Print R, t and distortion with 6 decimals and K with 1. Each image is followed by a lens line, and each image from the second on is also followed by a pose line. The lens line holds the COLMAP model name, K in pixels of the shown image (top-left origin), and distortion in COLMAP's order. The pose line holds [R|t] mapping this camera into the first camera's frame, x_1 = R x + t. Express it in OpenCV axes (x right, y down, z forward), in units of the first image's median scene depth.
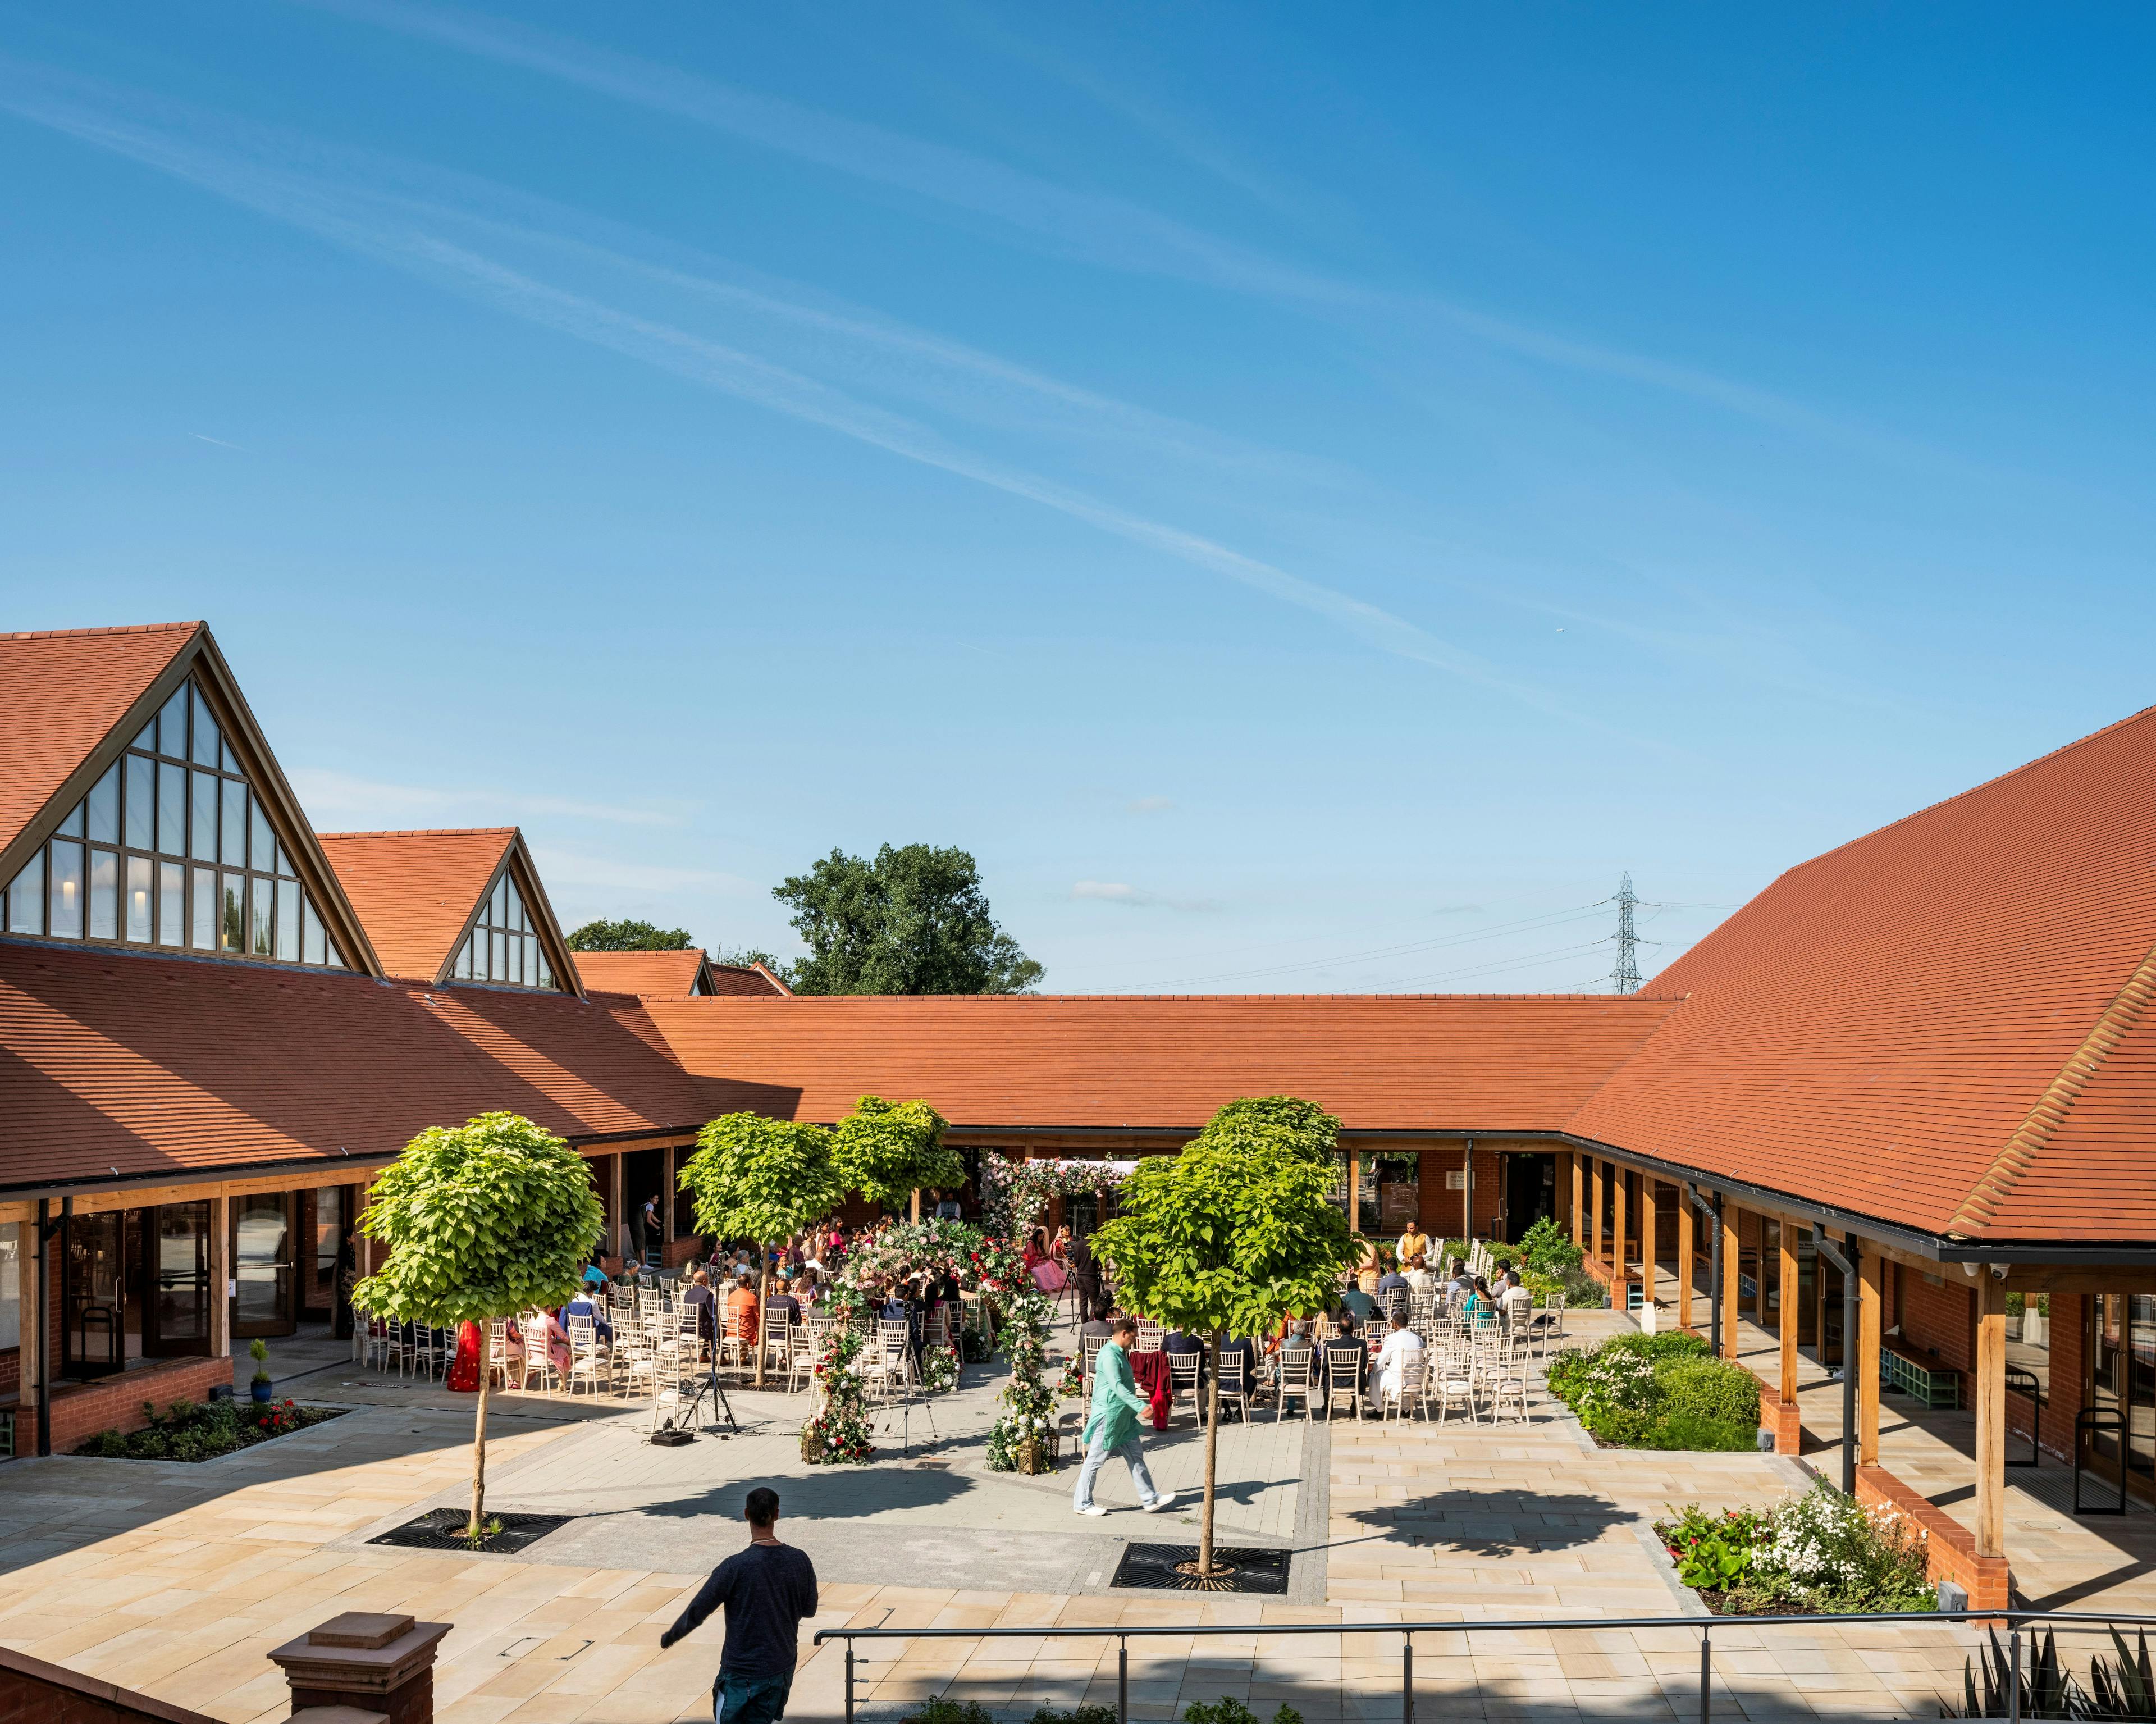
lens RADIAL K [[1901.1, 0, 1040.0], [0, 1901.1, 1008.2], [0, 0, 1]] dist [-0.061321, -0.000139]
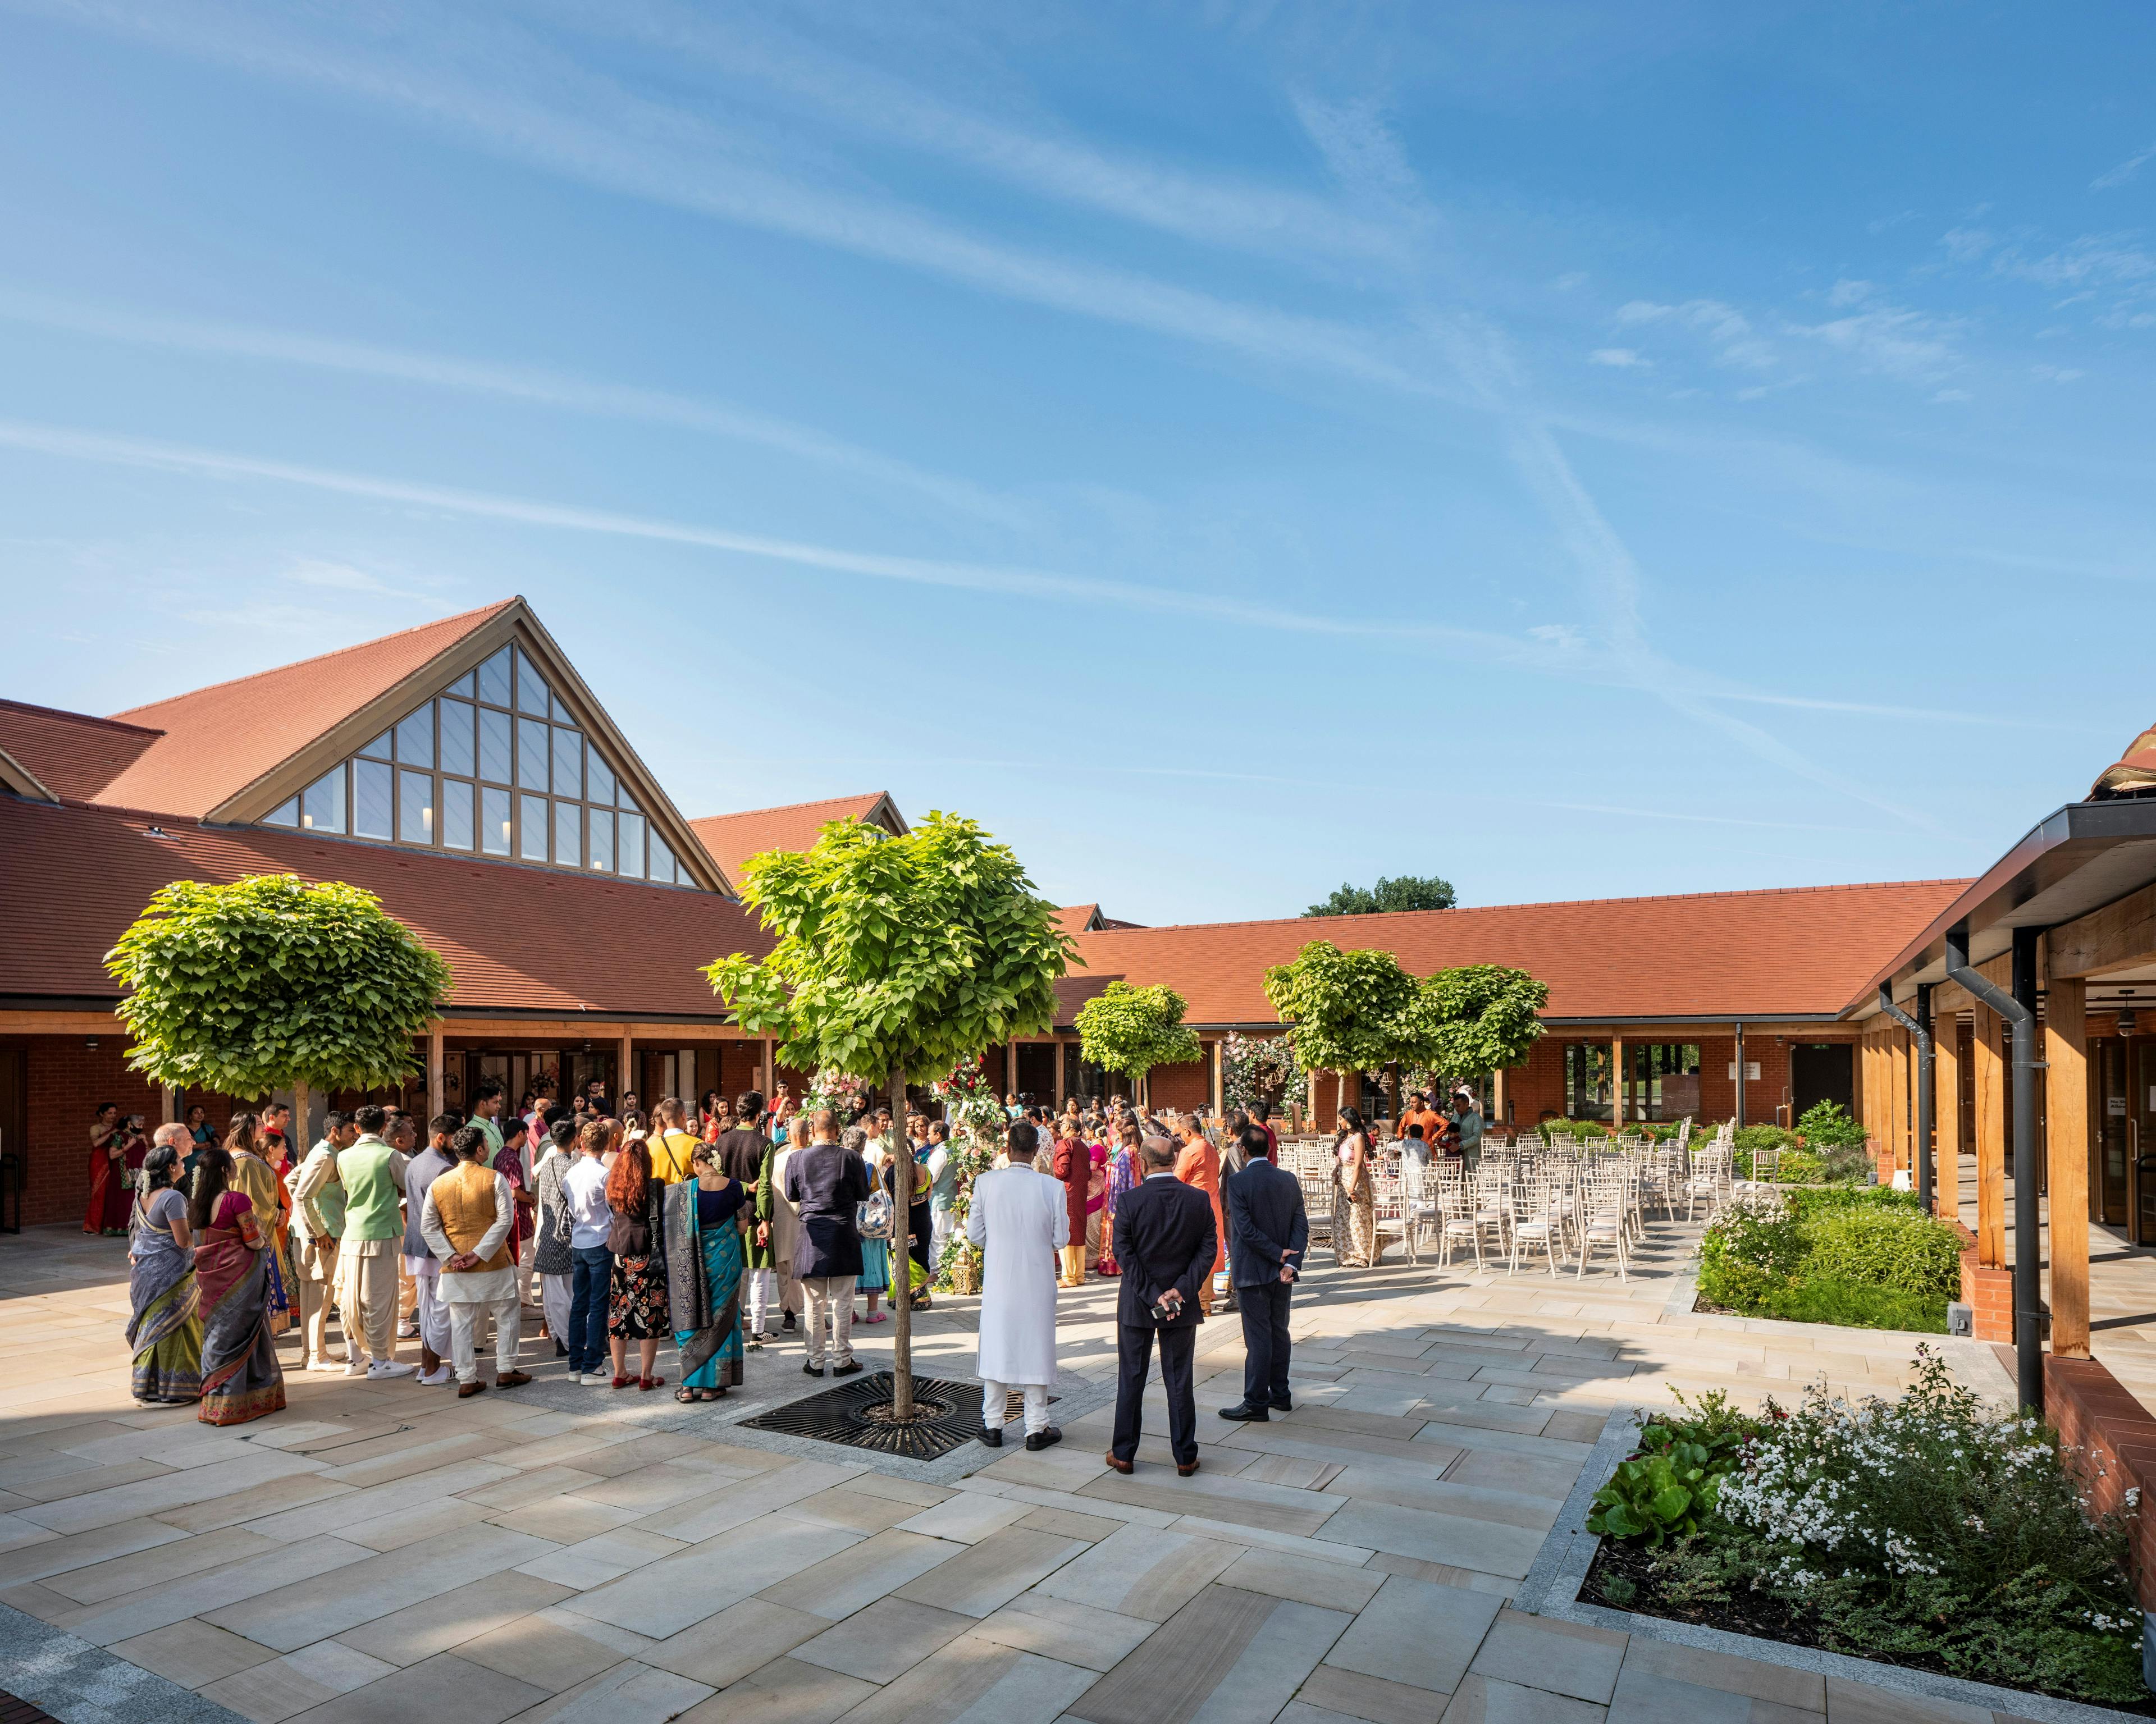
lens RADIAL K [[1231.7, 0, 1071.6], [0, 1231.7, 1049.5], [0, 0, 1]] dist [0.003597, 0.000384]
pose [[0.925170, -0.014215, -0.379288, 0.207987], [0.020715, 0.999700, 0.013063, 0.094883], [0.378988, -0.019943, 0.925187, 0.365983]]
